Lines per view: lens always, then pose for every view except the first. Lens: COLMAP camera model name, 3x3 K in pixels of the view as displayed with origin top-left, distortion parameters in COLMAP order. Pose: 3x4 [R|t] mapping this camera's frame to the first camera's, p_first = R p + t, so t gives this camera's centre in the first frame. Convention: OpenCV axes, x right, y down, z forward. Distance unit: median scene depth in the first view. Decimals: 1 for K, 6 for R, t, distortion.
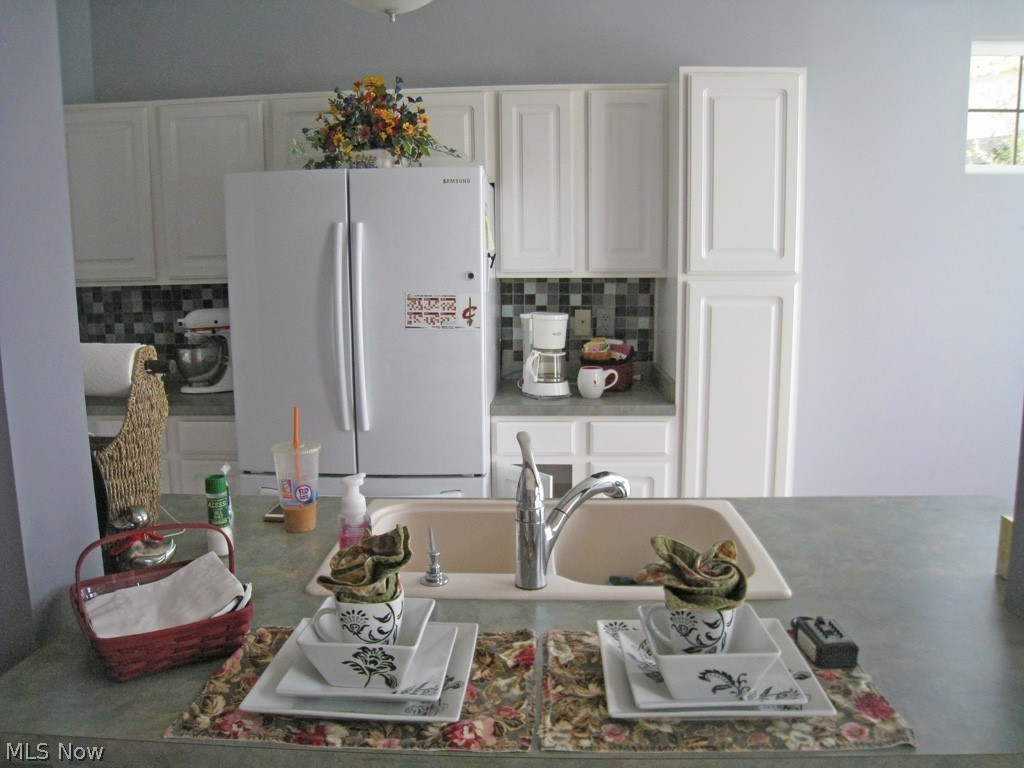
lens RADIAL K [[820.7, 0, 512.0], [0, 820.7, 384.0], [0, 0, 1]] dist [-0.168688, 0.095588]
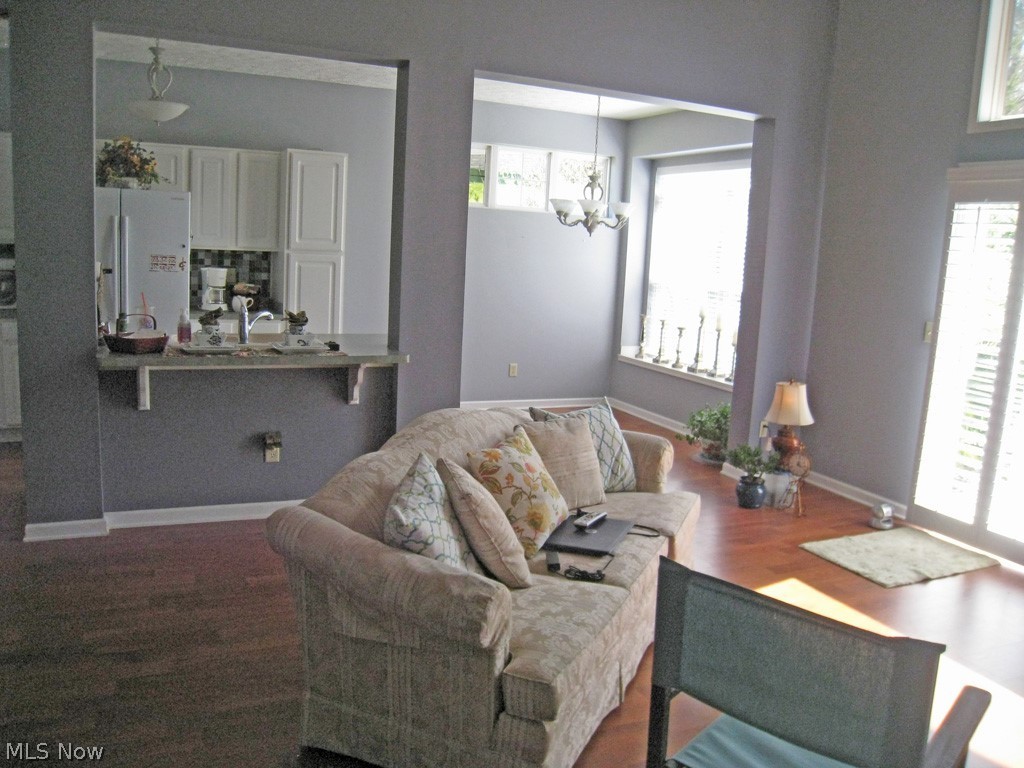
lens RADIAL K [[820.7, 0, 512.0], [0, 820.7, 384.0], [0, 0, 1]] dist [-0.168688, 0.095588]
pose [[0.882922, -0.019361, 0.469120, -0.237432], [0.011135, 0.999732, 0.020302, 0.160173], [-0.469388, -0.012702, 0.882901, -1.013712]]
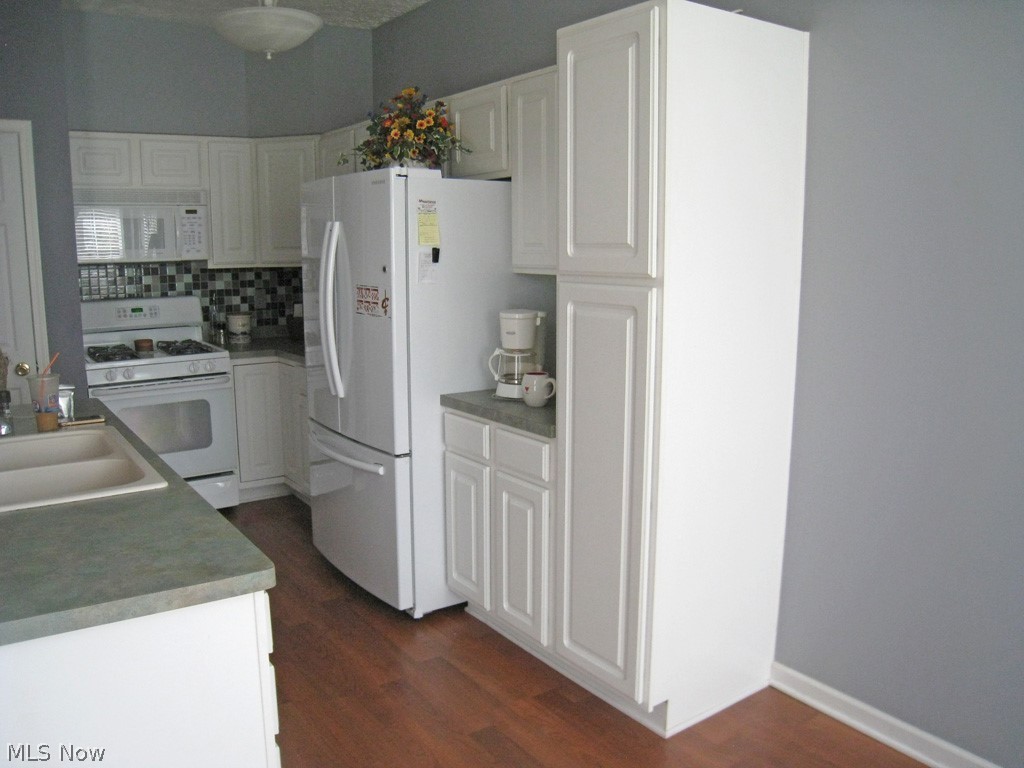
lens RADIAL K [[820.7, 0, 512.0], [0, 820.7, 384.0], [0, 0, 1]] dist [-0.168688, 0.095588]
pose [[0.625620, 0.137600, -0.767897, 0.815070], [-0.128164, 0.989076, 0.072815, -0.073961], [0.769528, 0.052862, 0.636421, 0.405472]]
